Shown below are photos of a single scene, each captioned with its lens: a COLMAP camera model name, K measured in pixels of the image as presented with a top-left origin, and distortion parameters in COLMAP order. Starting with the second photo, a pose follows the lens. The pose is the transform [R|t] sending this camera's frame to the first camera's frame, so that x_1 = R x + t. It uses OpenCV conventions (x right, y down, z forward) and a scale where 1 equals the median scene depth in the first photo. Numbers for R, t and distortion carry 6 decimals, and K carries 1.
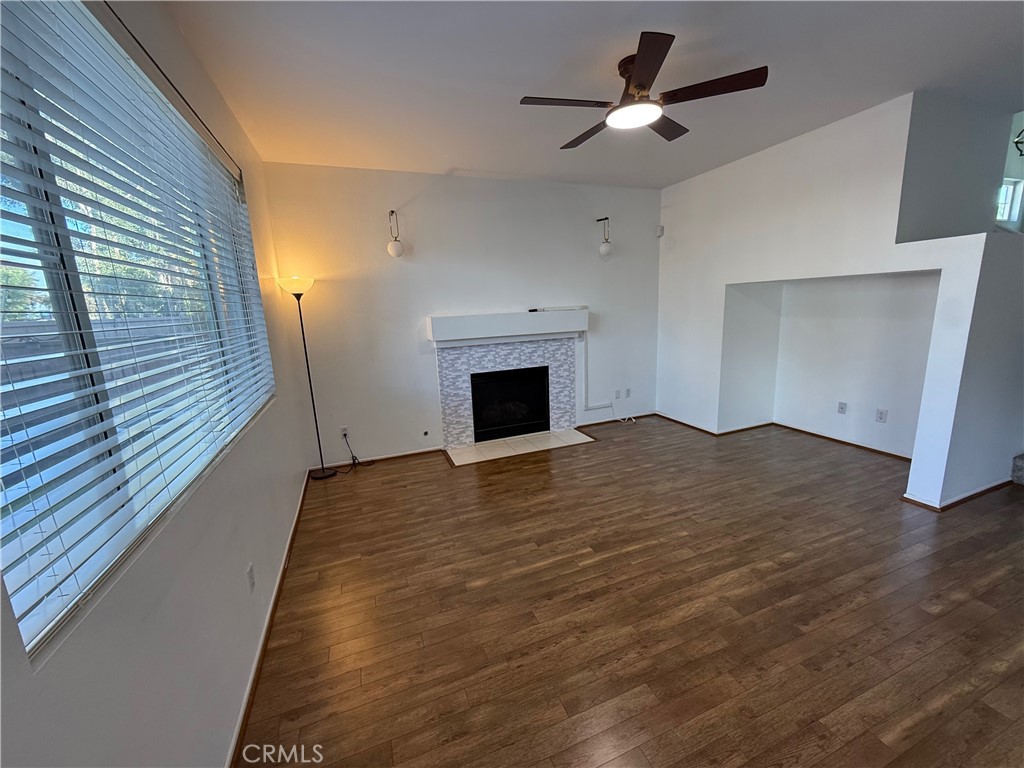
lens RADIAL K [[407.8, 0, 515.1], [0, 407.8, 383.8], [0, 0, 1]] dist [-0.001833, 0.000093]
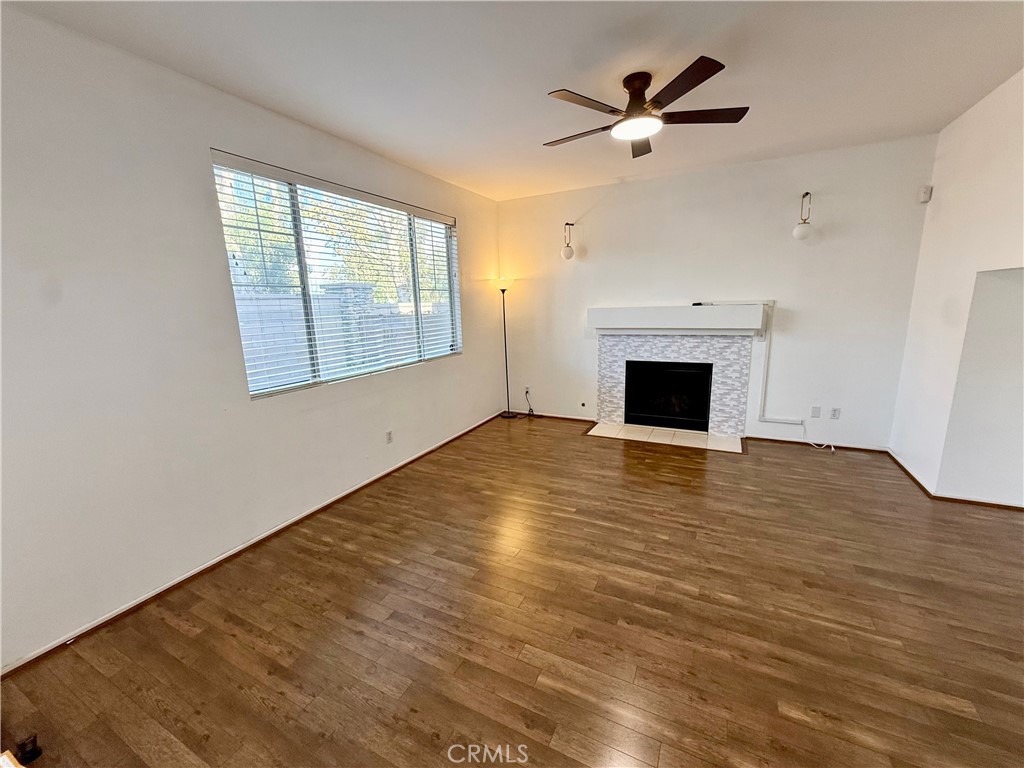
lens RADIAL K [[407.8, 0, 515.3], [0, 407.8, 384.4], [0, 0, 1]] dist [-0.001833, 0.000093]
pose [[0.669647, 0.168479, -0.723318, 0.516751], [-0.141748, 0.985019, 0.098206, -0.027392], [0.729028, 0.036765, 0.683496, 0.030701]]
